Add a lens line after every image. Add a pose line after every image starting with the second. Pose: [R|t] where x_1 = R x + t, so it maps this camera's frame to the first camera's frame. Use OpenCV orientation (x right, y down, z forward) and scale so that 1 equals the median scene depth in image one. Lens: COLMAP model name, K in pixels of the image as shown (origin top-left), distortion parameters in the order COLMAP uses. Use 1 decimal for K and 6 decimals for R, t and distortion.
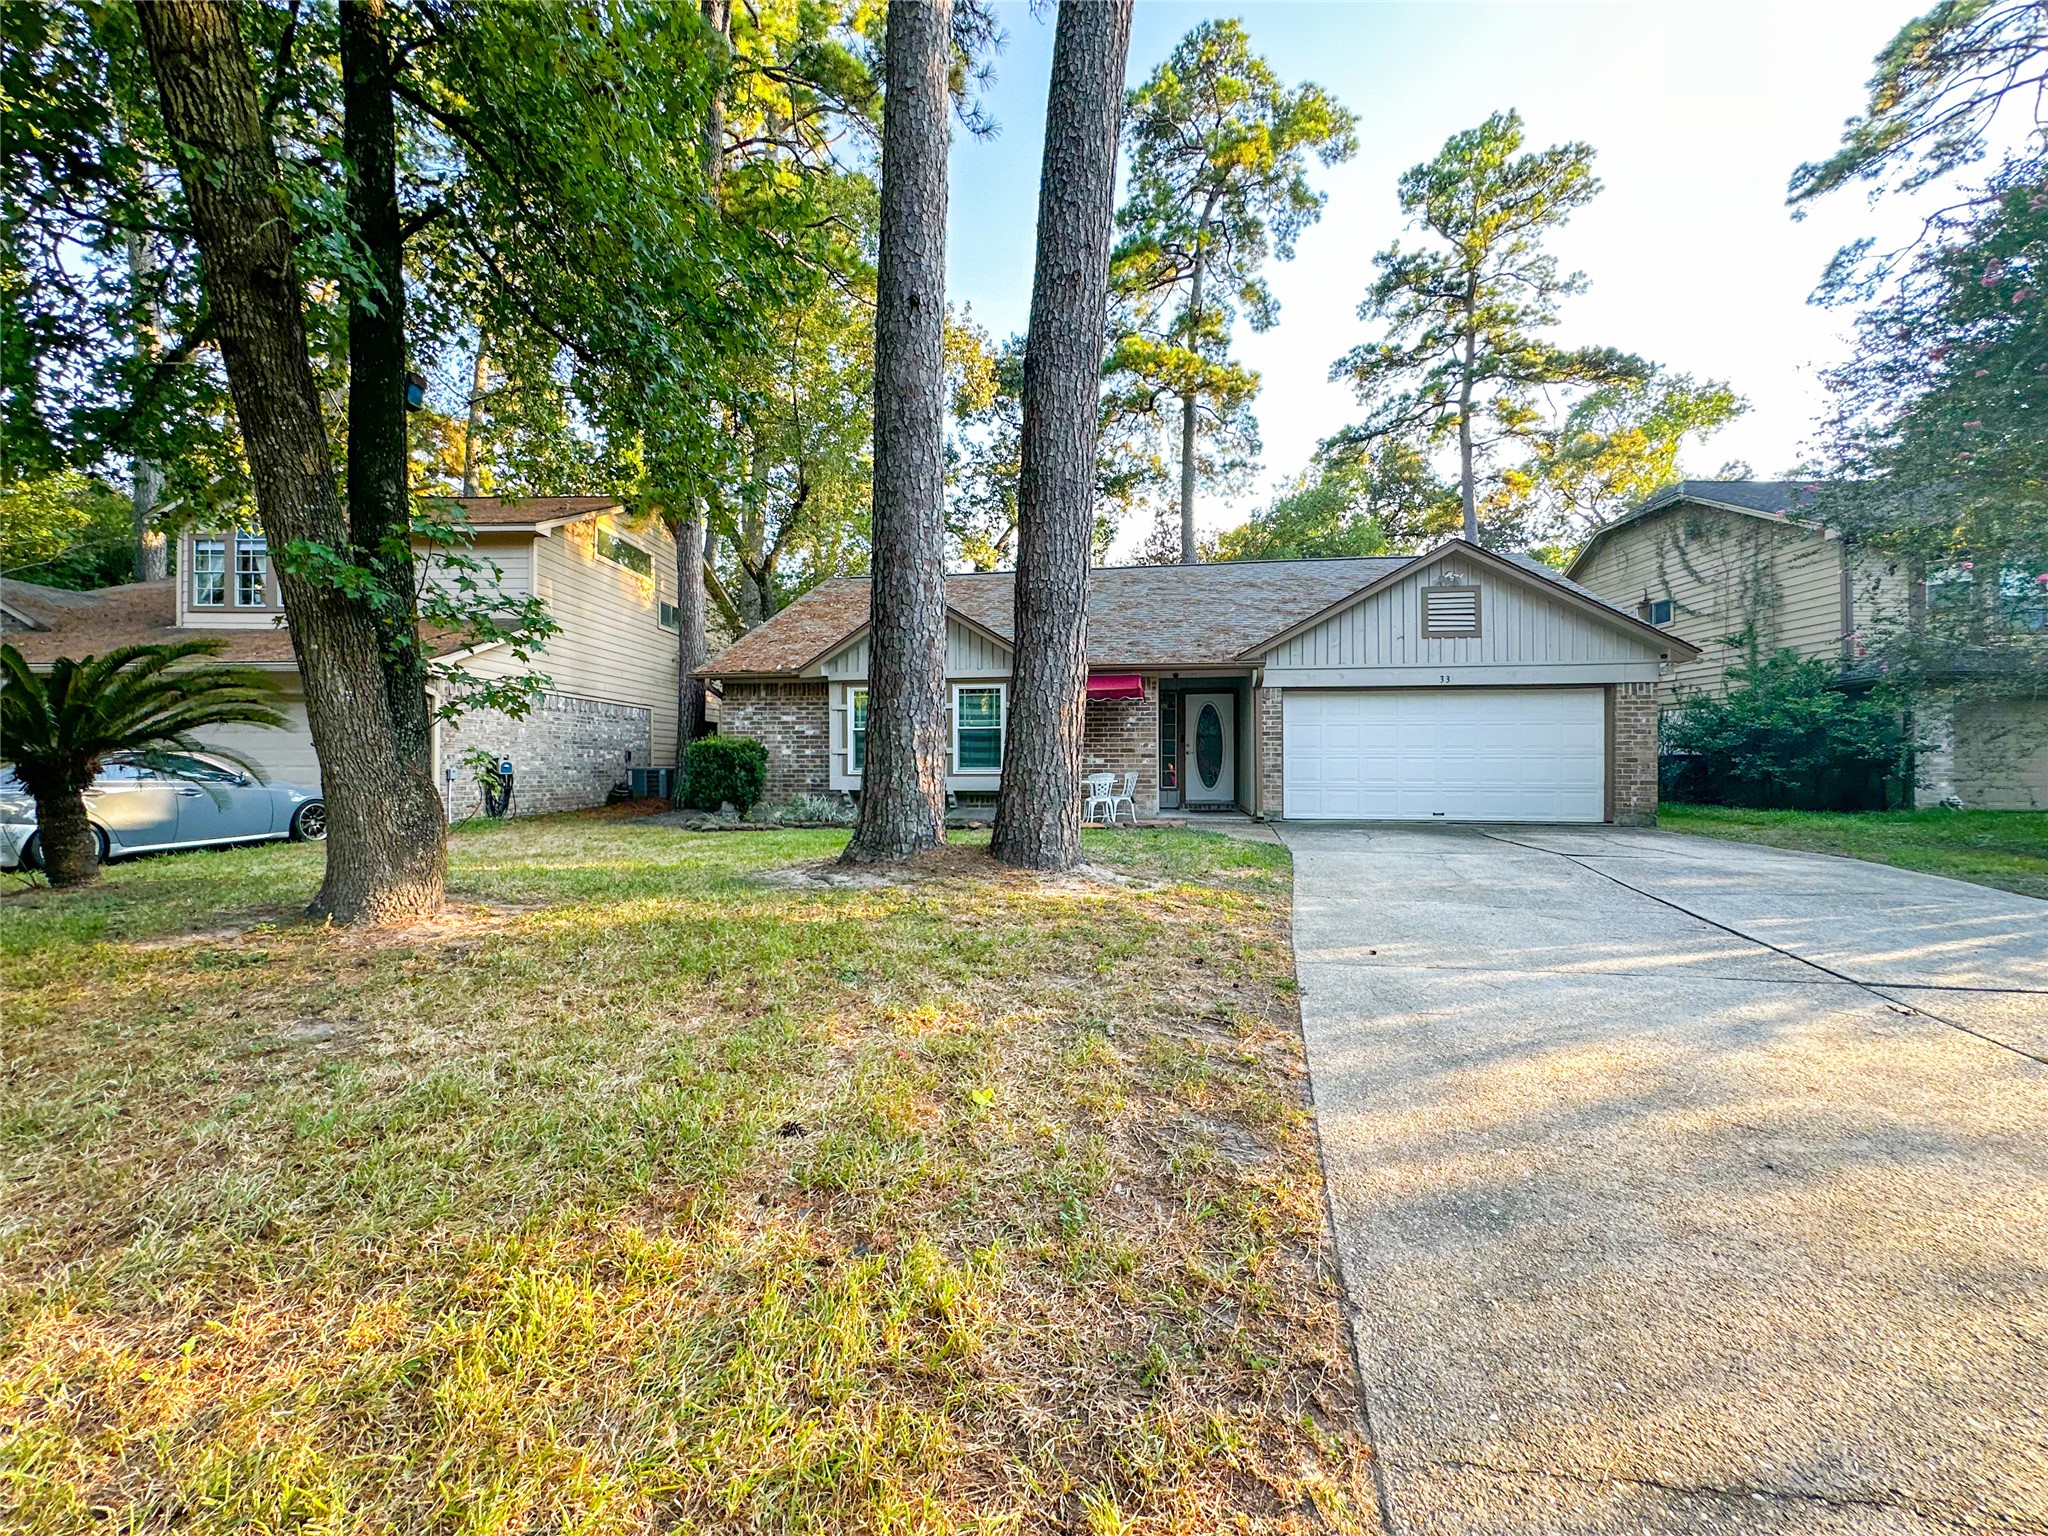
lens RADIAL K [[881.8, 0, 1032.5], [0, 881.8, 775.8], [0, 0, 1]] dist [-0.001724, 0.000191]
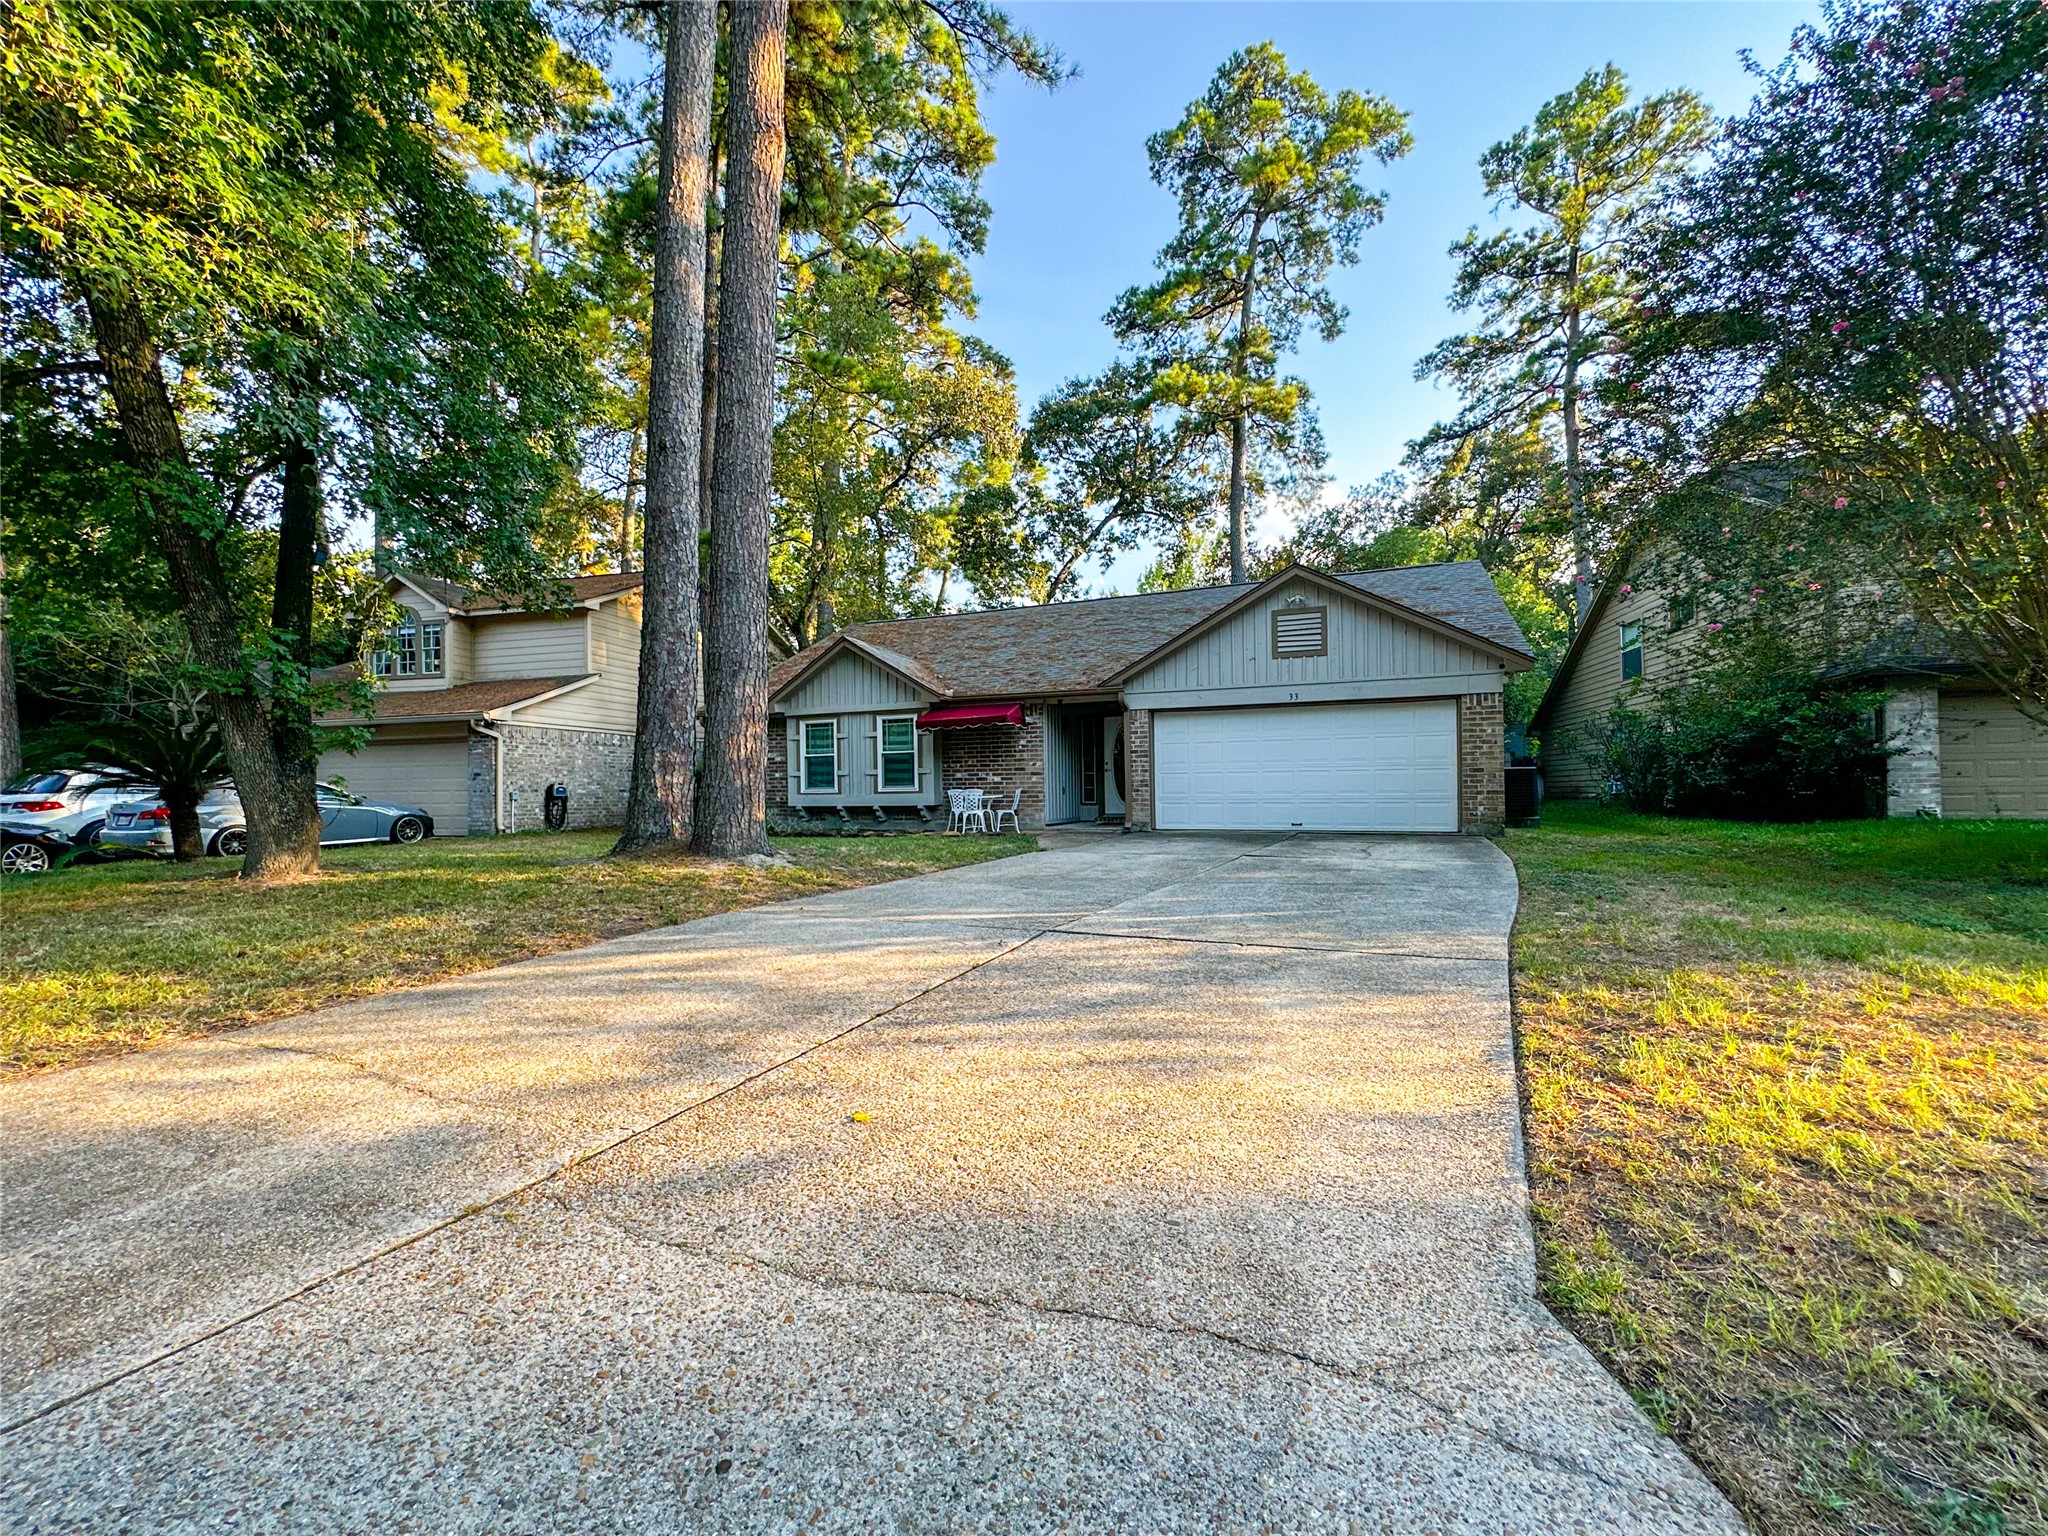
lens RADIAL K [[899.5, 0, 1024.4], [0, 899.5, 792.9], [0, 0, 1]] dist [-0.000961, -0.000233]
pose [[0.969271, -0.011164, -0.245741, 0.196043], [0.009301, 0.999919, -0.008743, 0.005692], [0.245819, 0.006189, 0.969296, -0.057855]]
